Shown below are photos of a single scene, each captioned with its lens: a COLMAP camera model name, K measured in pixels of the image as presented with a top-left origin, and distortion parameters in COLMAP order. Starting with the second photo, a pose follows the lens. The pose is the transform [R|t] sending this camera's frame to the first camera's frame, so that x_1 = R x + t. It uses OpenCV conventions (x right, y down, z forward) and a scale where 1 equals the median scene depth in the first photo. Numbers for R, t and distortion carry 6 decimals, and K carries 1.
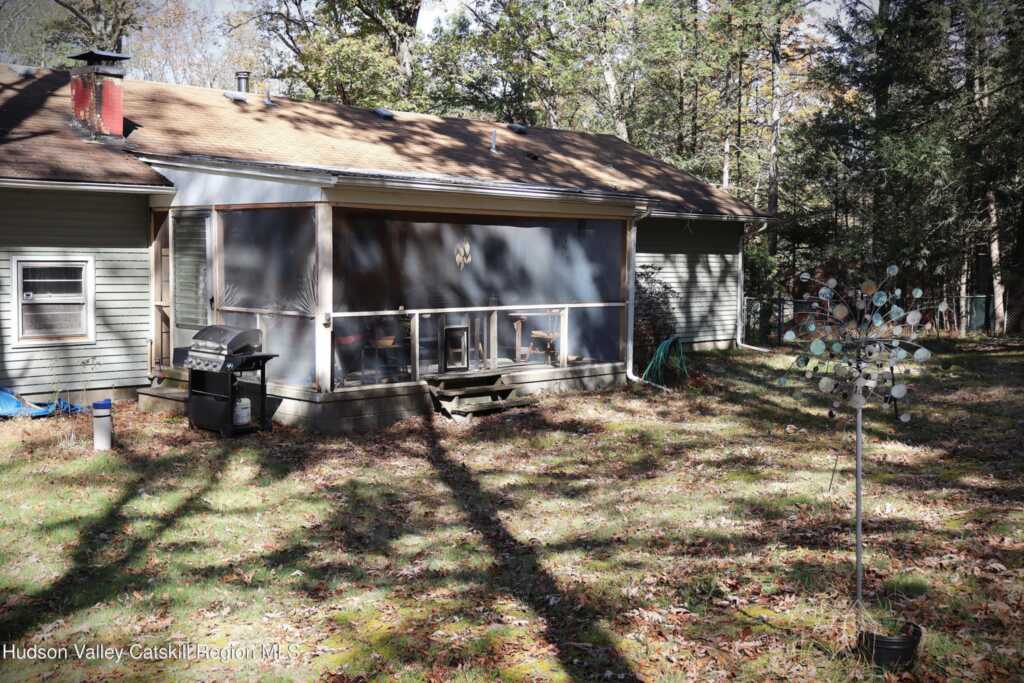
lens RADIAL K [[1198.3, 0, 512.0], [0, 1198.3, 341.5], [0, 0, 1]] dist [0.123284, -0.390818]
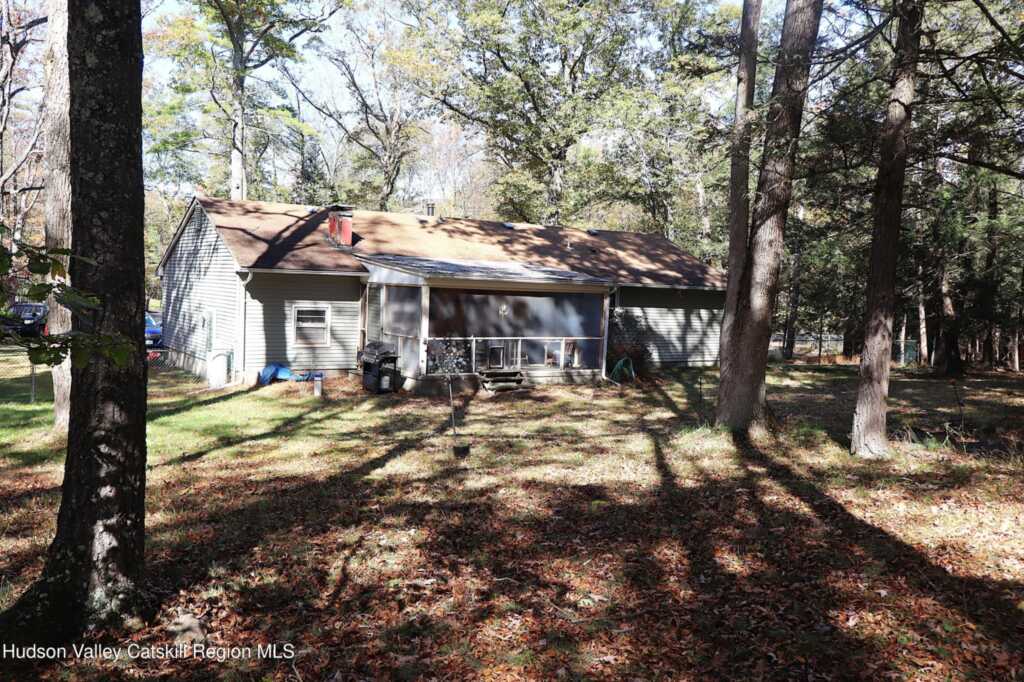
lens RADIAL K [[844.7, 0, 512.0], [0, 844.7, 341.0], [0, 0, 1]] dist [-0.001952, -0.000617]
pose [[0.978061, 0.040175, -0.204408, 0.243650], [-0.043165, 0.999016, -0.010188, -0.007517], [0.203797, 0.018788, 0.978833, -0.334379]]
